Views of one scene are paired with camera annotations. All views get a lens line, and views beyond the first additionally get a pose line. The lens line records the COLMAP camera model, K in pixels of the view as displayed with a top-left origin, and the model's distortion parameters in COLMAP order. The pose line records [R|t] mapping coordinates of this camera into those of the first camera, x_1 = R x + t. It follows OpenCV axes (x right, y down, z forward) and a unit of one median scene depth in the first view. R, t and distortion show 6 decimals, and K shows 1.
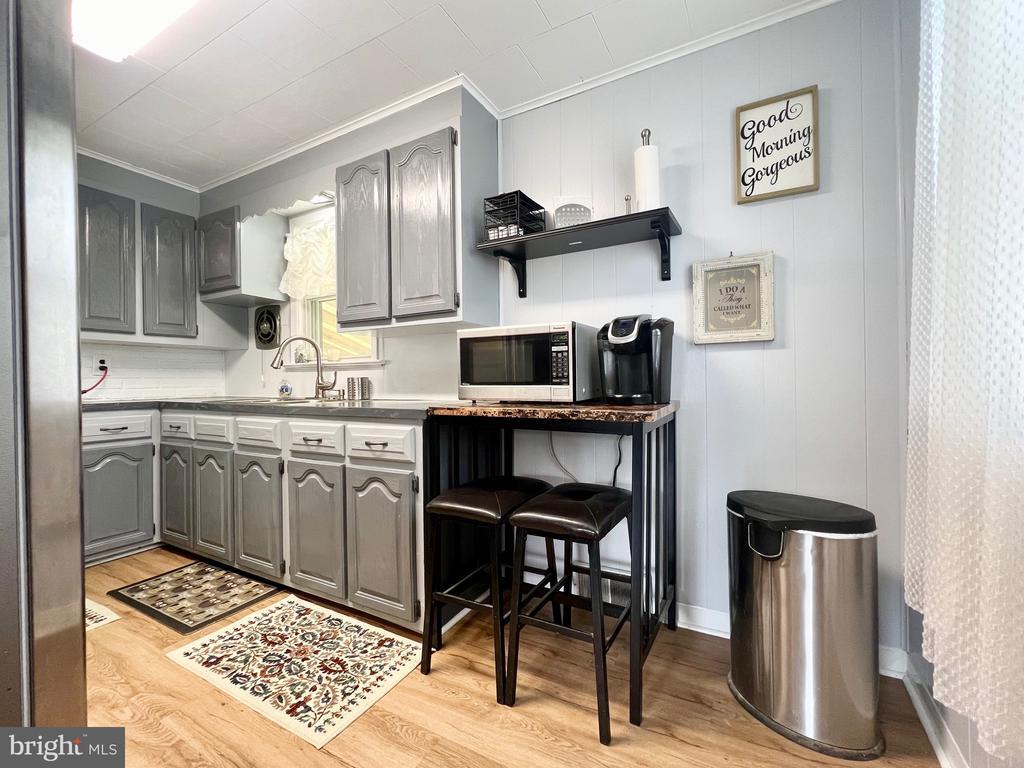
lens RADIAL K [[446.2, 0, 511.8], [0, 446.2, 383.2], [0, 0, 1]] dist [0.000702, 0.001202]
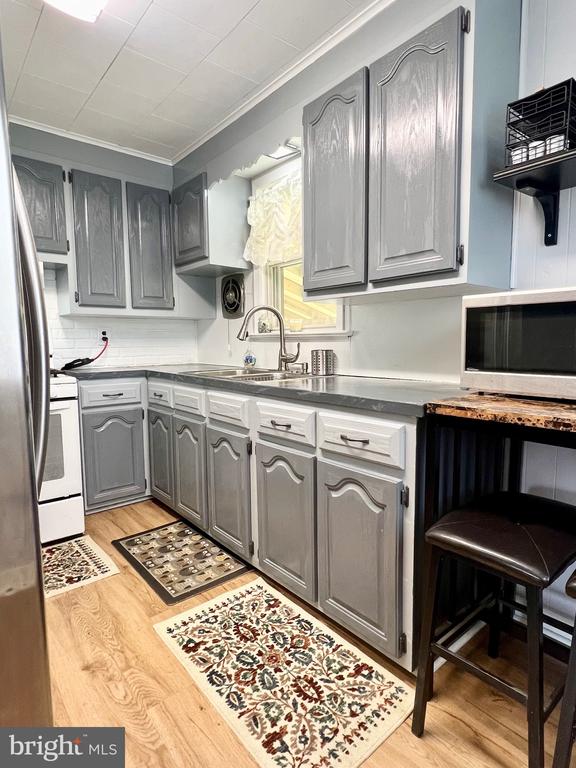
lens RADIAL K [[425.1, 0, 288.8], [0, 425.1, 382.4], [0, 0, 1]] dist [0.001218, -0.000369]
pose [[0.934639, 0.036677, -0.353701, -0.124308], [-0.001272, 0.995005, 0.099815, -0.042413], [0.355595, -0.092842, 0.930018, 0.203027]]
